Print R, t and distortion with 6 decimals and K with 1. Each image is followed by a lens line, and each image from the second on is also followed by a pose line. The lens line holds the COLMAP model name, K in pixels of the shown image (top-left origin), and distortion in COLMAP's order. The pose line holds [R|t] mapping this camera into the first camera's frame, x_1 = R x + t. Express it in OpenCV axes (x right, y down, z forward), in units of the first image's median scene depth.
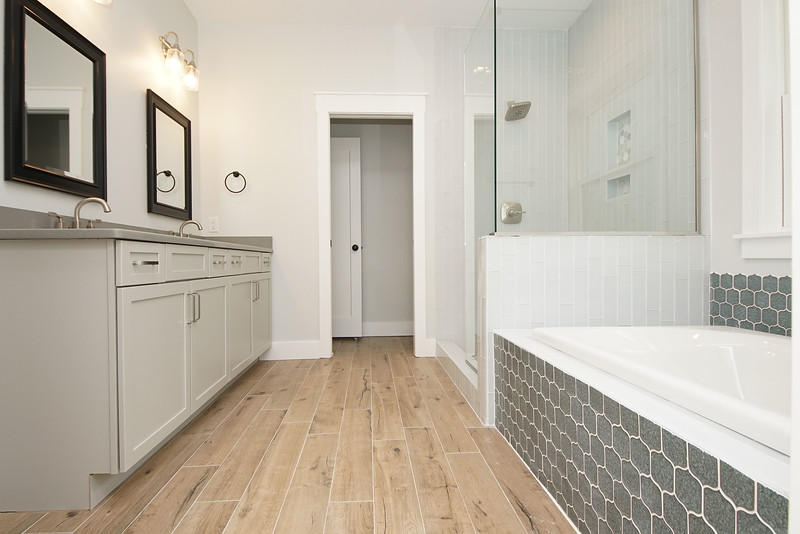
lens RADIAL K [[438.1, 0, 395.1], [0, 438.1, 265.1], [0, 0, 1]] dist [0.017030, -0.014074]
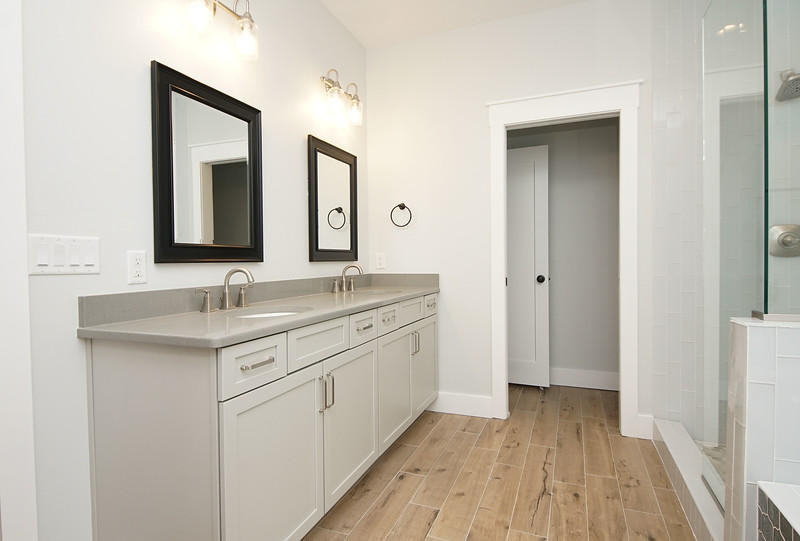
lens RADIAL K [[441.9, 0, 388.8], [0, 441.9, 266.6], [0, 0, 1]] dist [0.019906, -0.013900]
pose [[0.899690, 0.005792, -0.436490, 0.030189], [0.000212, 0.999906, 0.013707, -0.139163], [0.436529, -0.012425, 0.899605, 0.220693]]
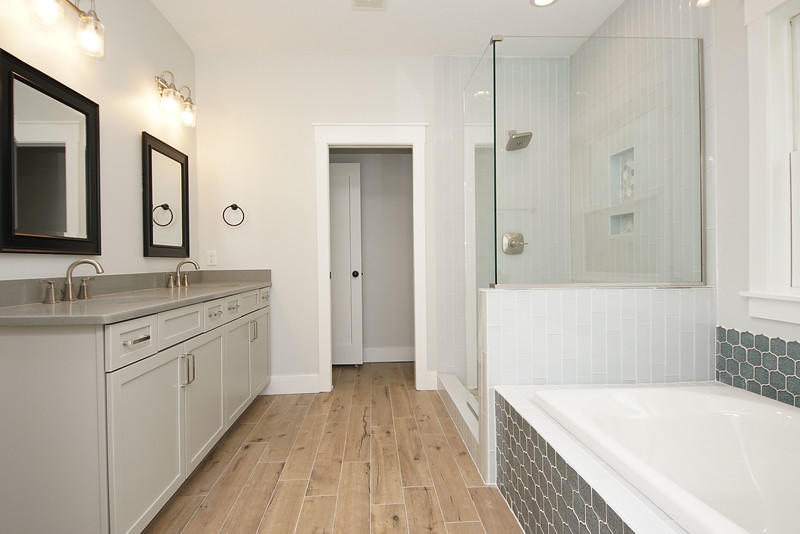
lens RADIAL K [[438.1, 0, 395.3], [0, 438.1, 264.4], [0, 0, 1]] dist [0.017030, -0.014074]
pose [[0.999974, -0.004218, -0.005842, 0.009276], [0.004223, 0.999991, 0.000833, -0.115163], [0.005839, -0.000858, 0.999983, 0.017928]]
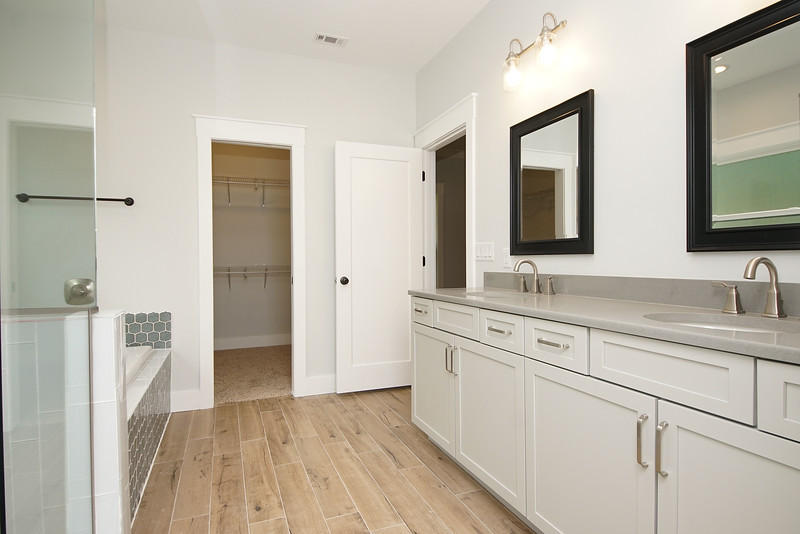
lens RADIAL K [[438.1, 0, 395.9], [0, 438.1, 269.9], [0, 0, 1]] dist [0.017030, -0.014074]
pose [[-0.951849, 0.019157, -0.305967, 0.001396], [0.011188, 0.999551, 0.027779, -0.132808], [0.306362, 0.023018, -0.951637, 1.657475]]
